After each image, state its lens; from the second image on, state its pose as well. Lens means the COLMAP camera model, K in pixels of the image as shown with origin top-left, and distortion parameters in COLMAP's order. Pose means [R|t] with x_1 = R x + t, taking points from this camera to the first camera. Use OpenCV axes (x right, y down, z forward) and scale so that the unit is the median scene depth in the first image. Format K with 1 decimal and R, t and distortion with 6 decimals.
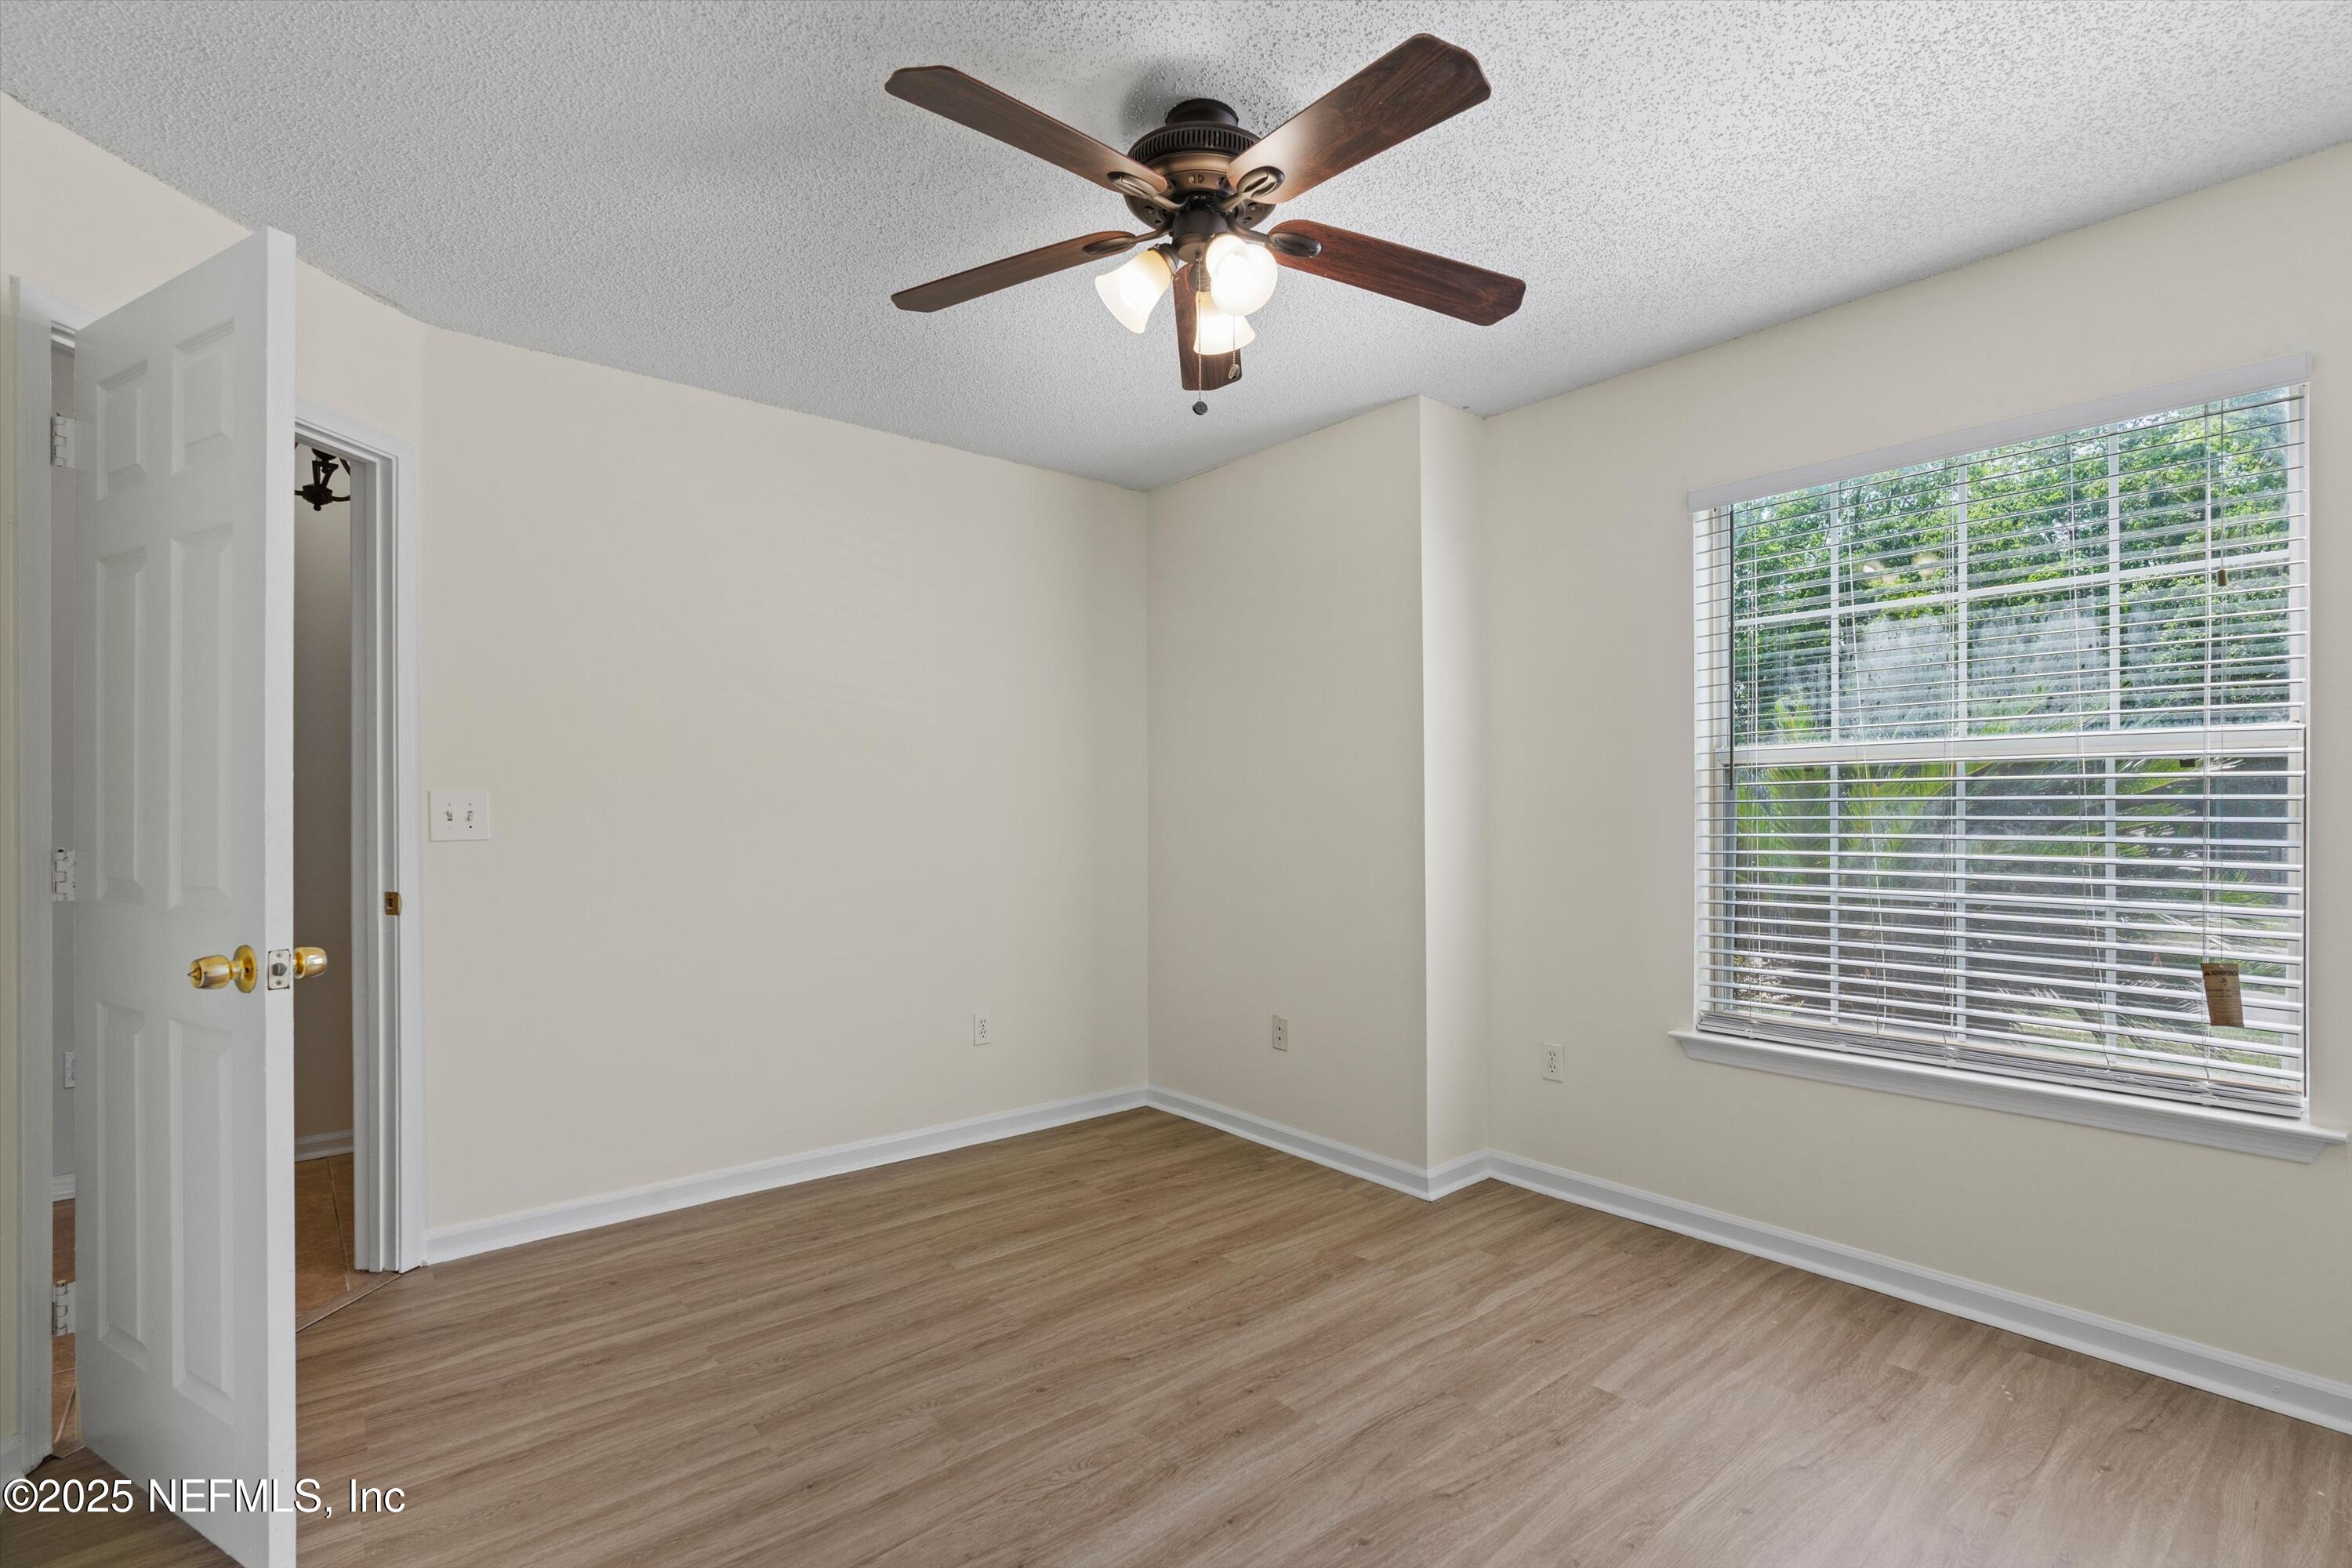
lens RADIAL K [[1099.4, 0, 1166.2], [0, 1099.4, 804.8], [0, 0, 1]] dist [-0.001791, -0.000095]
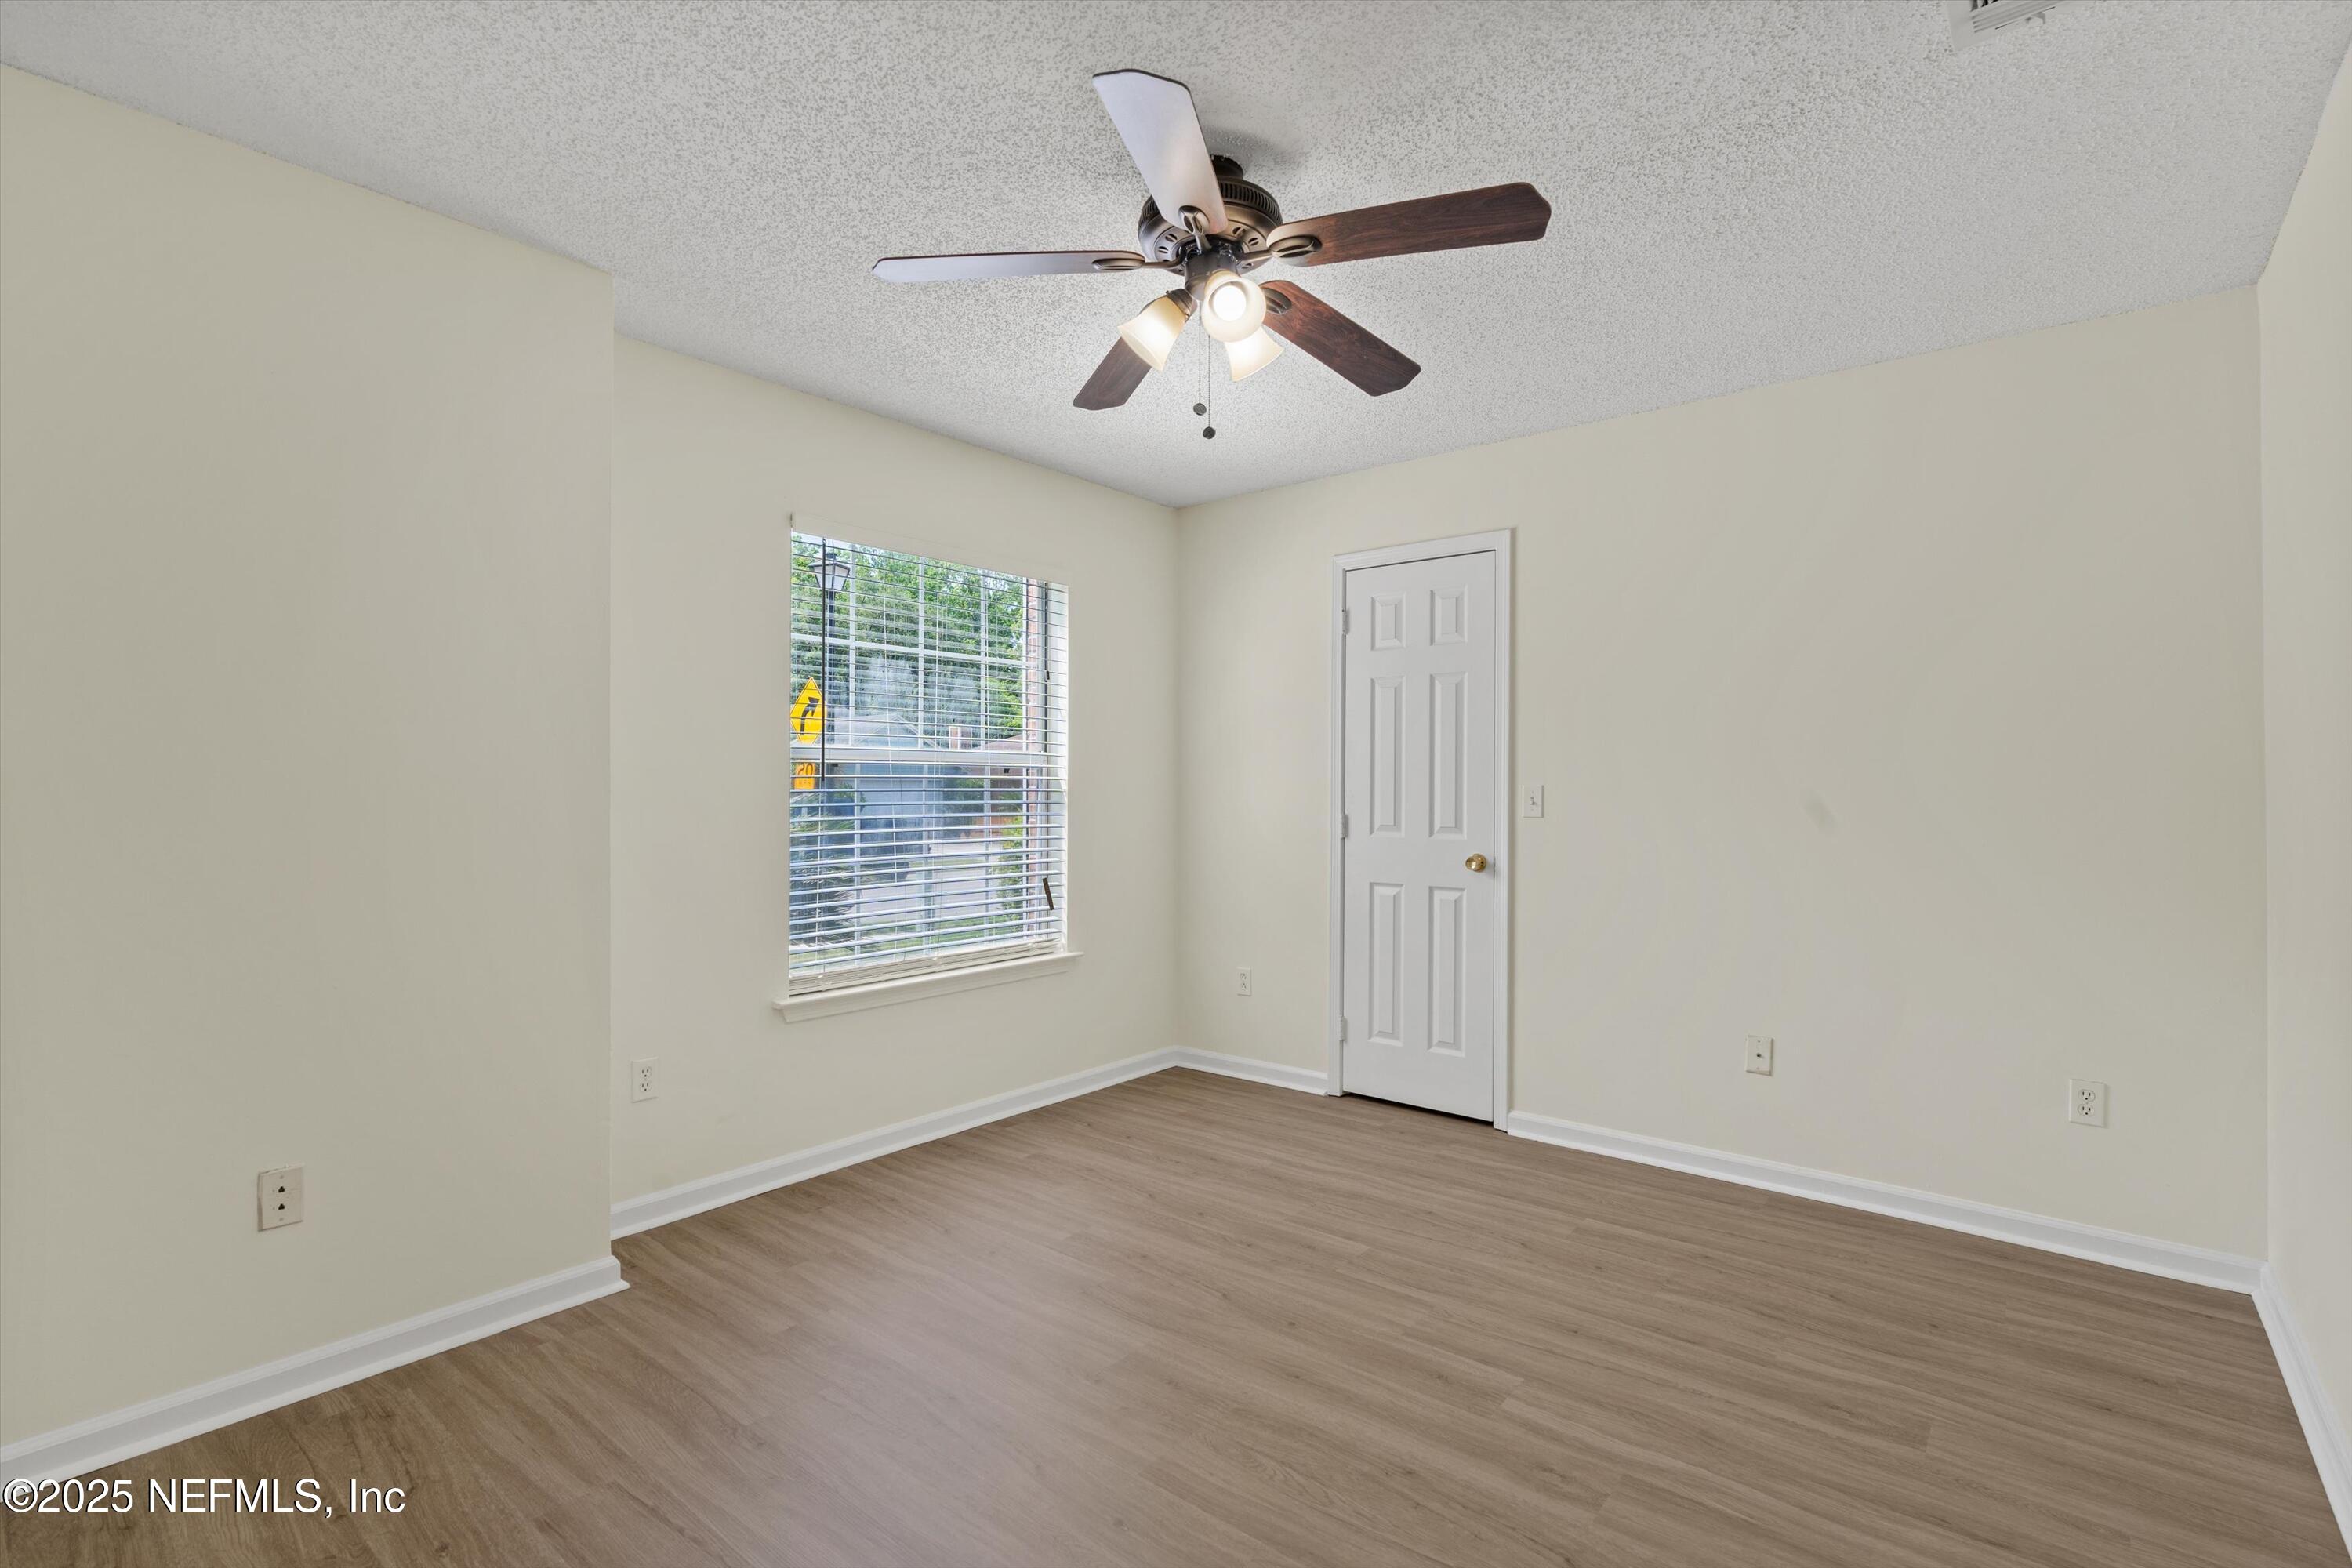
lens RADIAL K [[1084.0, 0, 1189.1], [0, 1084.0, 768.7], [0, 0, 1]] dist [-0.001555, 0.000239]
pose [[-0.204929, 0.025685, 0.978440, -0.715384], [-0.000139, 0.999655, -0.026271, 0.004427], [-0.978777, -0.005520, -0.204854, 0.878027]]
